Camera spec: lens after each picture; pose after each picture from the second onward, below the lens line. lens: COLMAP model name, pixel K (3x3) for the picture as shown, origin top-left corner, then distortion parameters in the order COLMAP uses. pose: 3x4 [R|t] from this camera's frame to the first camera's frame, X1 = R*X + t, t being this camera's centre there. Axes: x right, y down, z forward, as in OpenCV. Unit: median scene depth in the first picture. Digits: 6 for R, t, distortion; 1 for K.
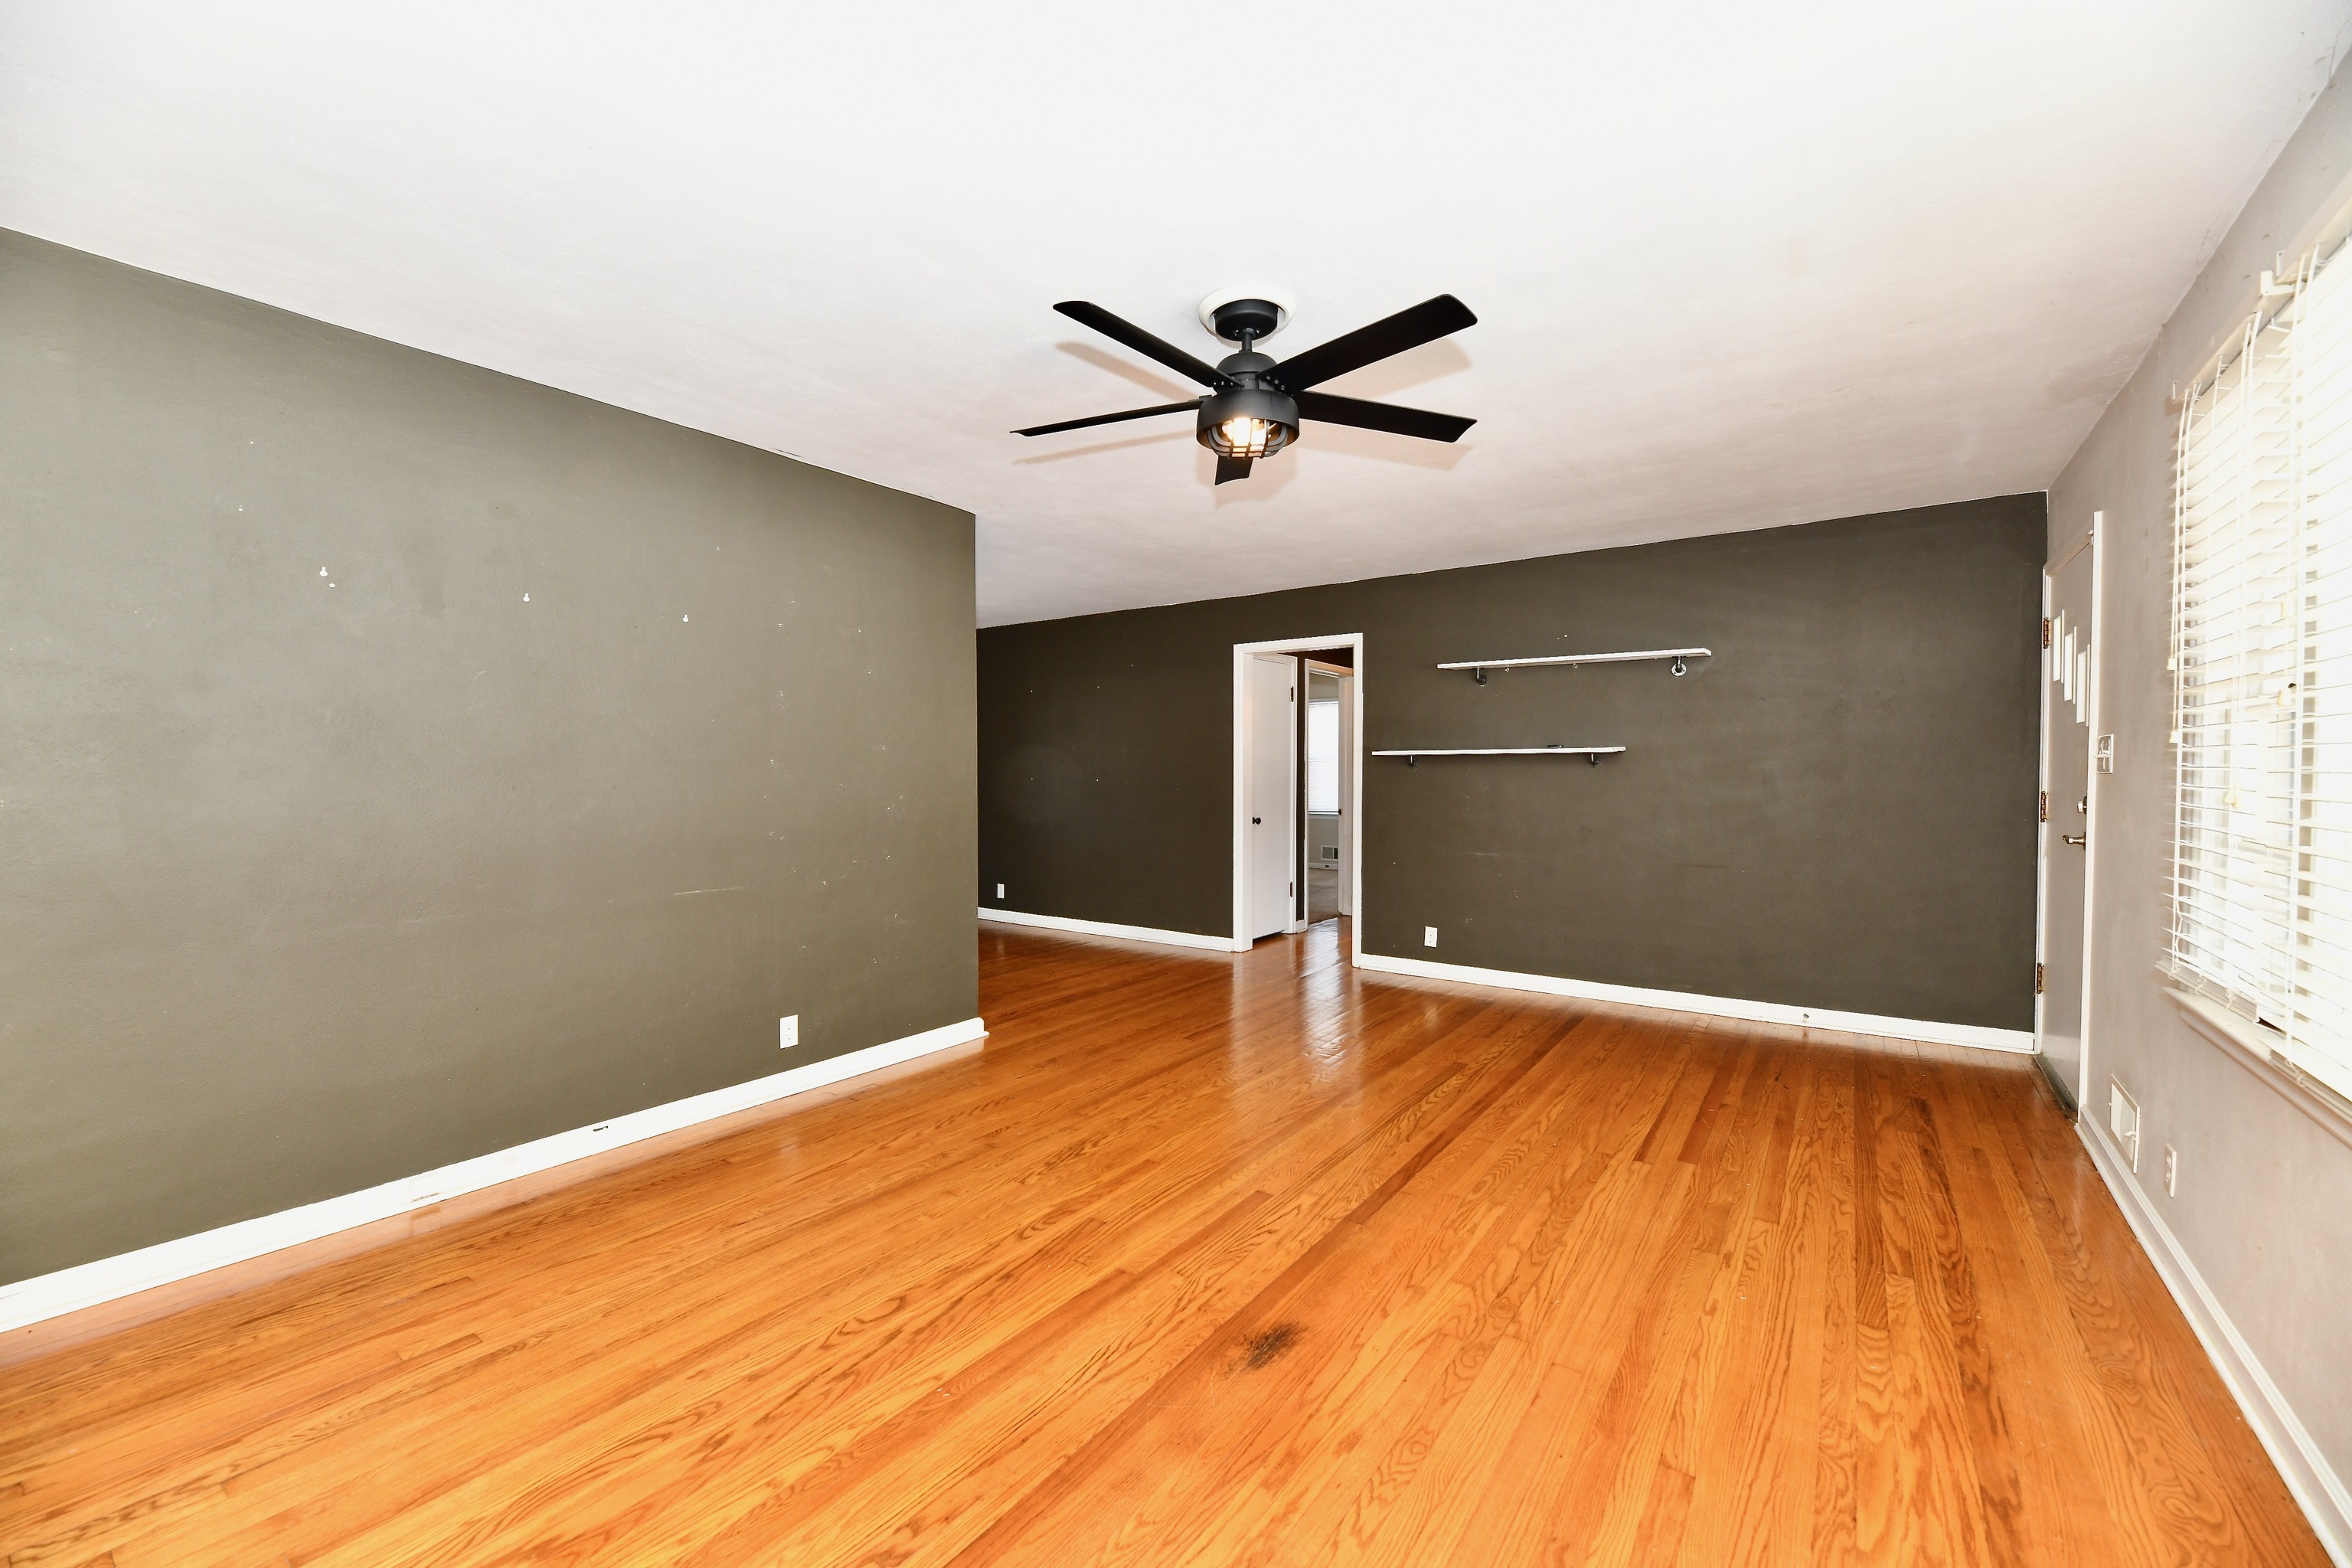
lens RADIAL K [[942.0, 0, 1168.1], [0, 942.0, 790.2], [0, 0, 1]] dist [0.002091, -0.004137]
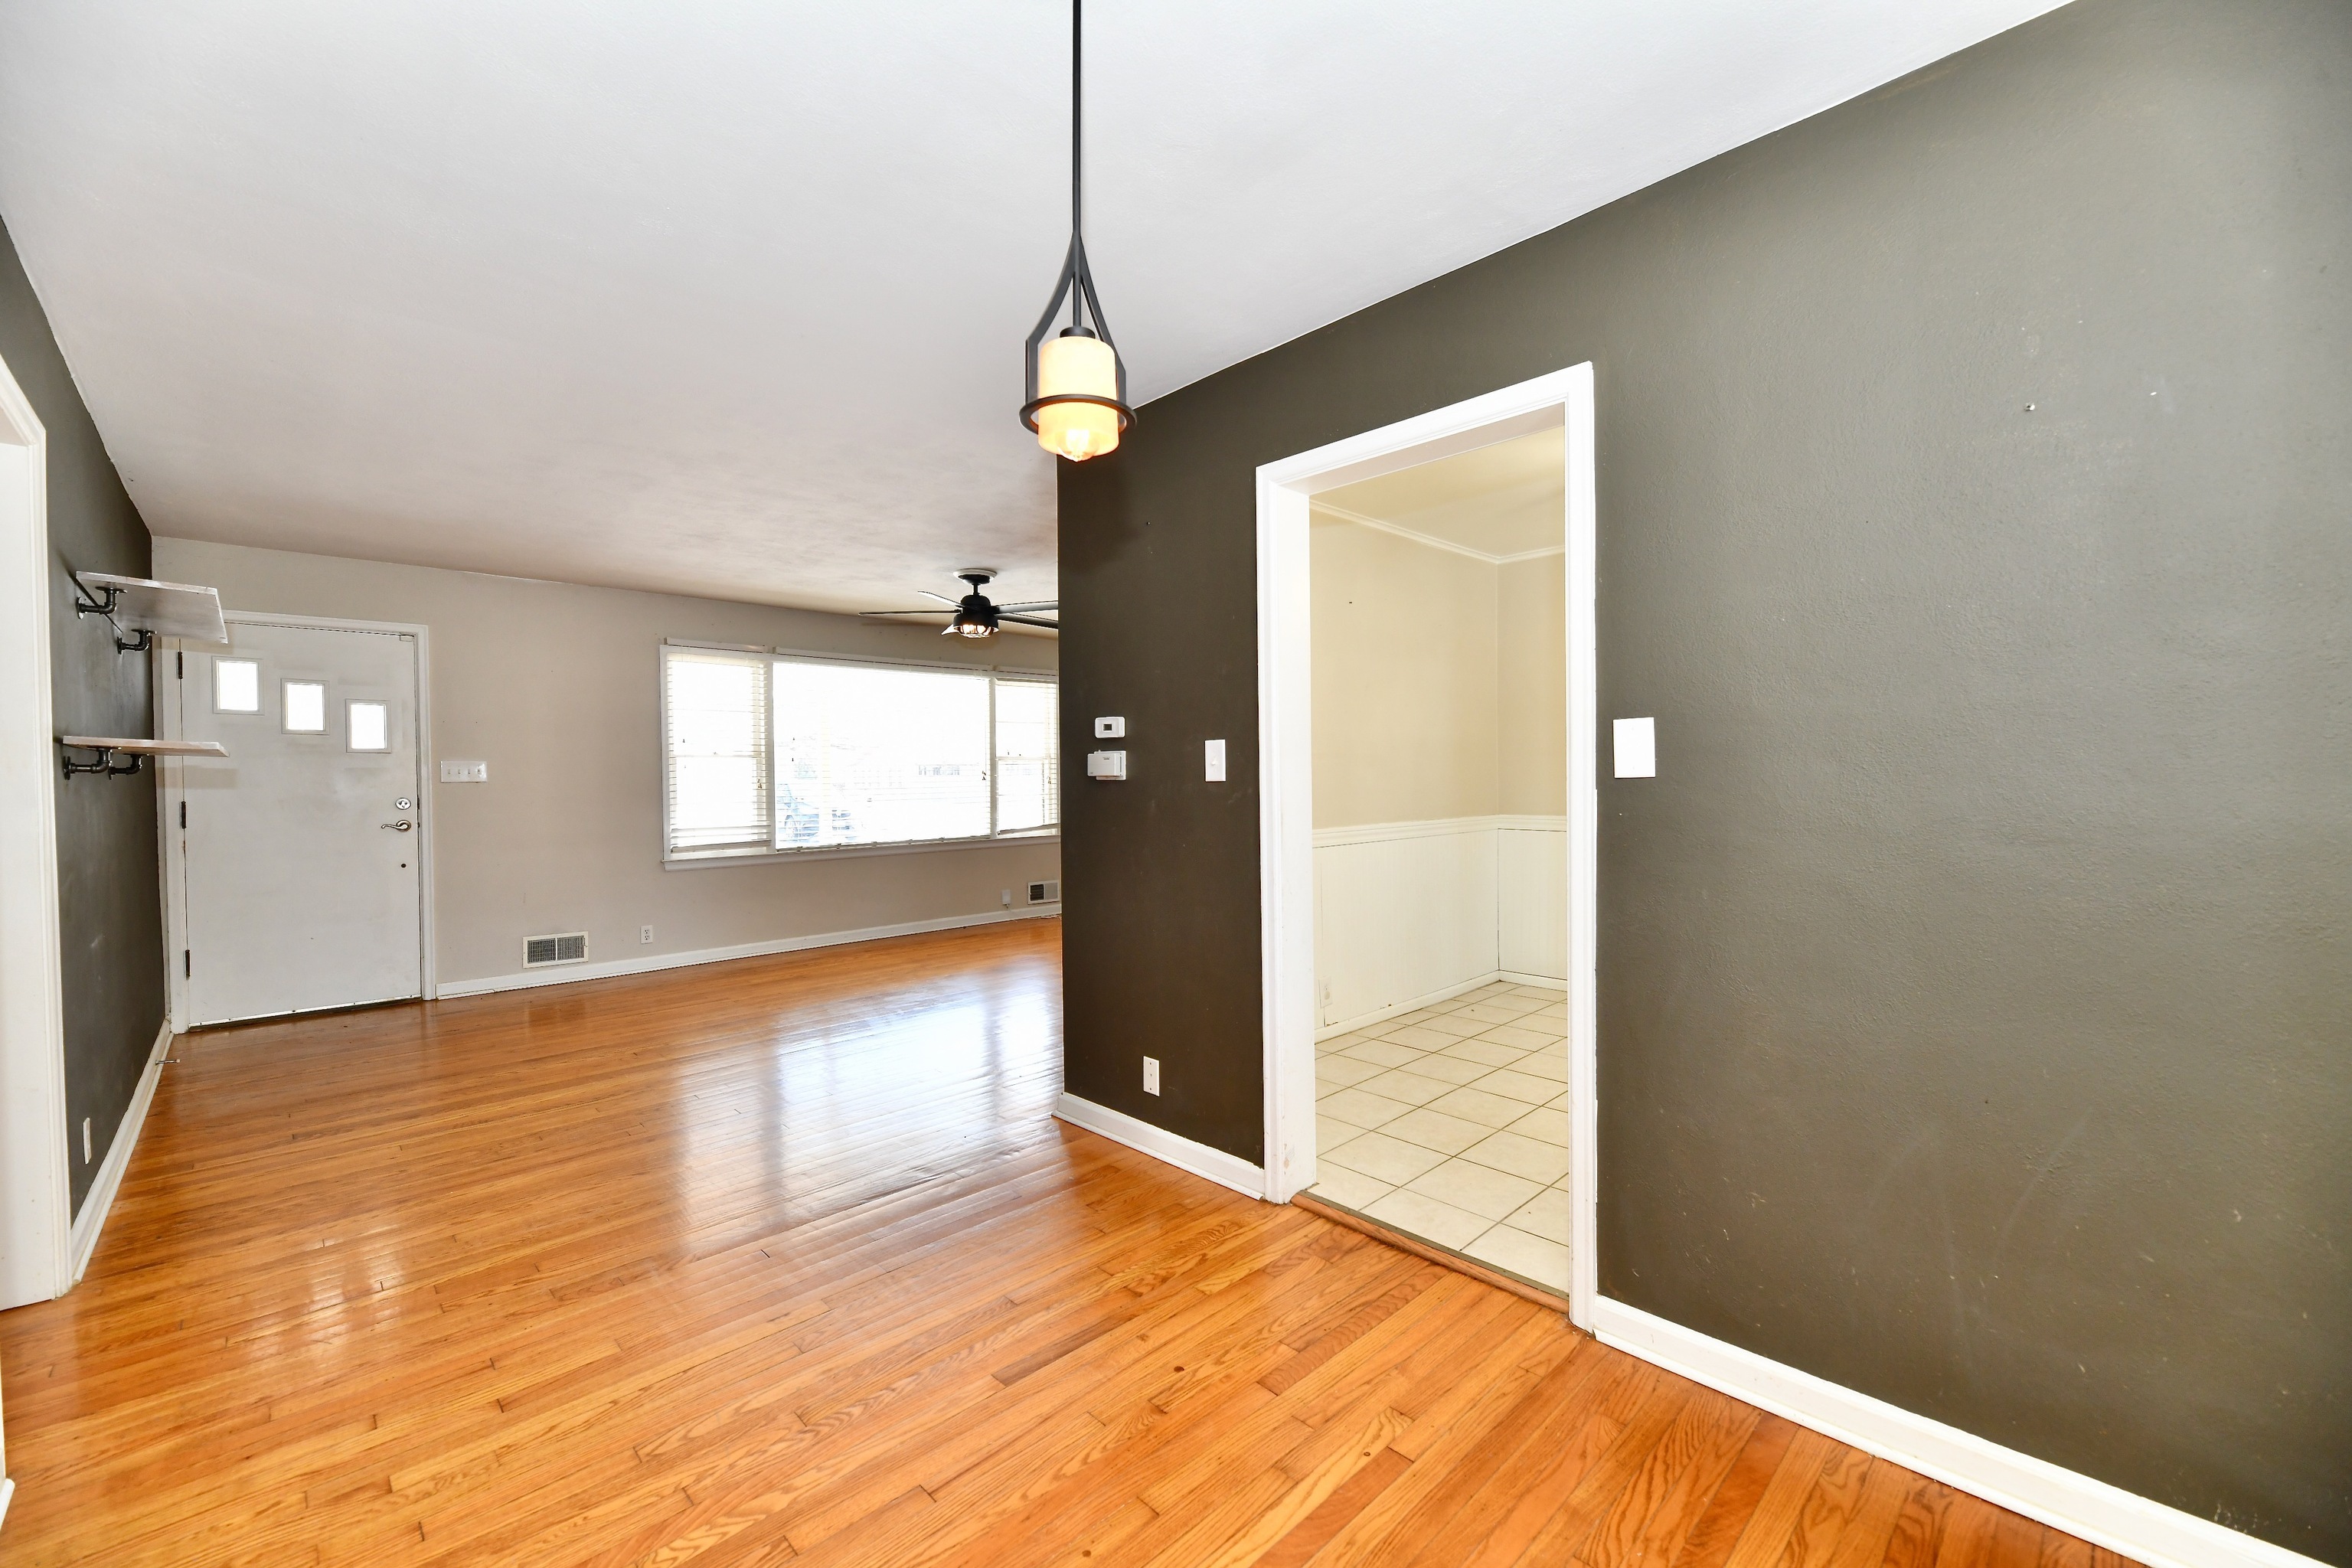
lens RADIAL K [[947.1, 0, 1170.7], [0, 947.1, 788.3], [0, 0, 1]] dist [-0.000690, -0.000332]
pose [[-0.984032, 0.009110, 0.177758, -0.673393], [0.015777, 0.999223, 0.036129, -0.055072], [-0.177291, 0.038356, -0.983411, 2.739738]]
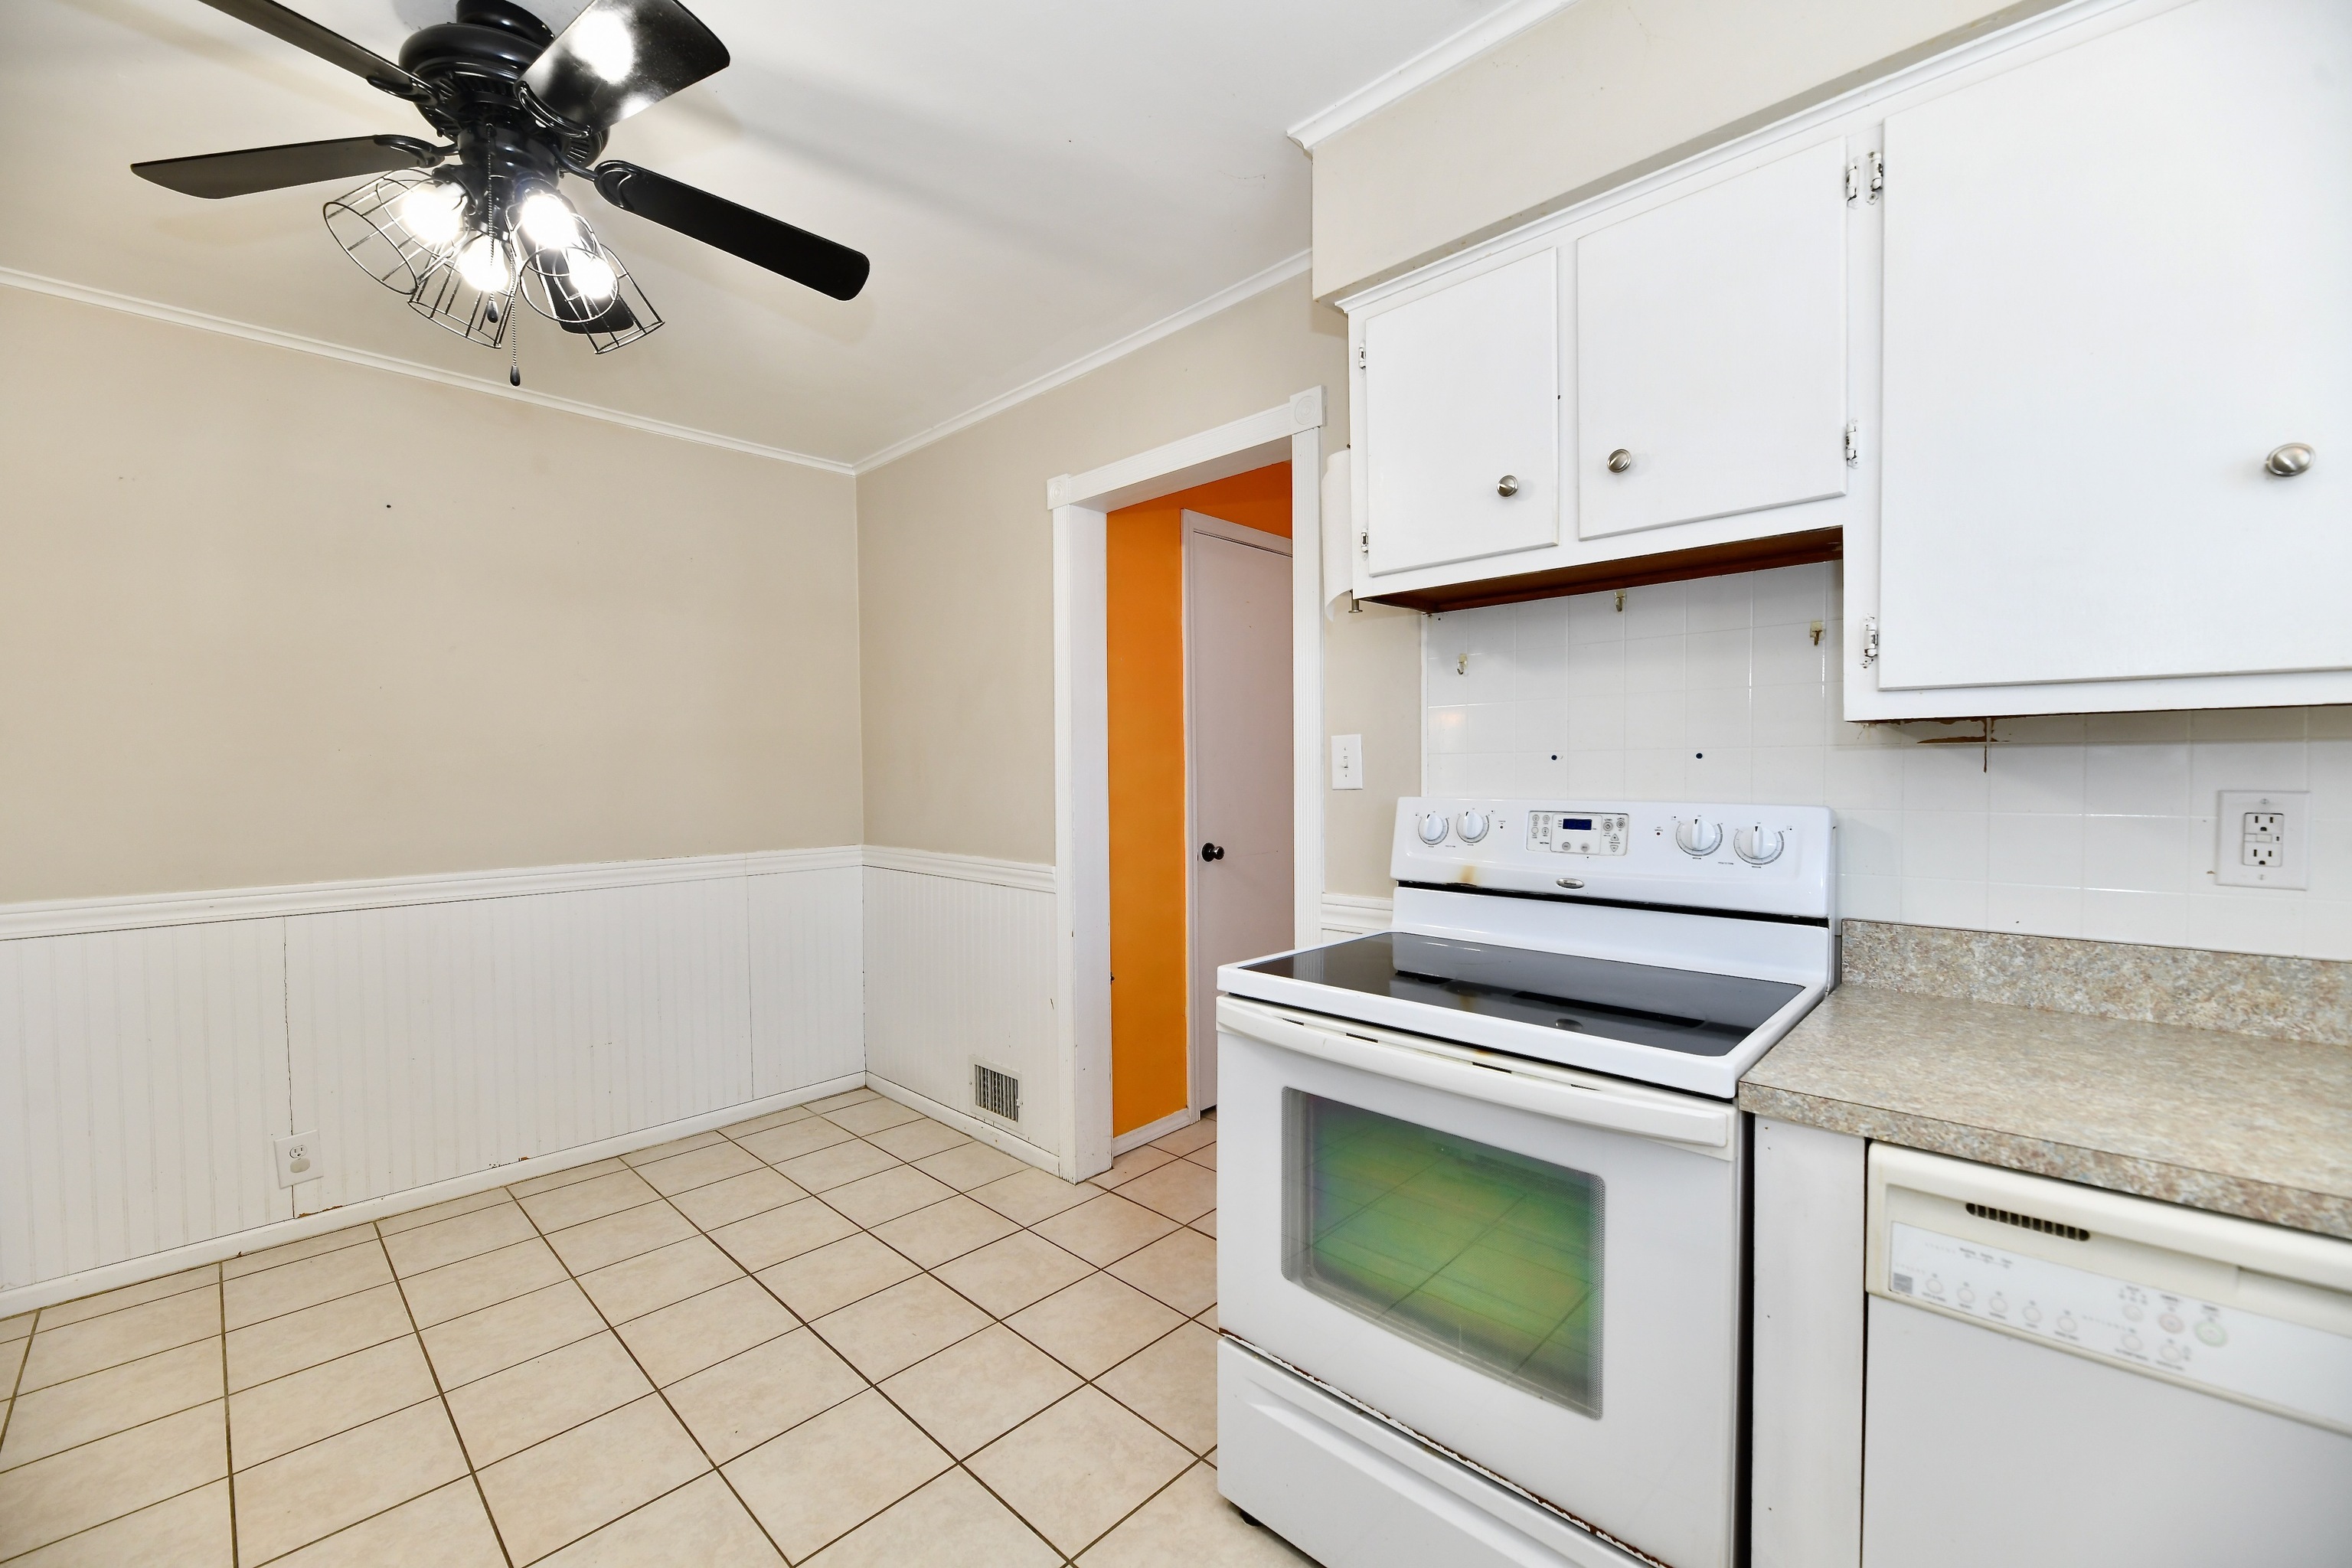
lens RADIAL K [[942.0, 0, 1168.1], [0, 942.0, 790.2], [0, 0, 1]] dist [0.002091, -0.004137]
pose [[-0.989518, 0.002991, 0.144379, -1.591753], [0.009283, 0.999035, 0.042929, -0.051075], [-0.144111, 0.043819, -0.988591, 1.965237]]
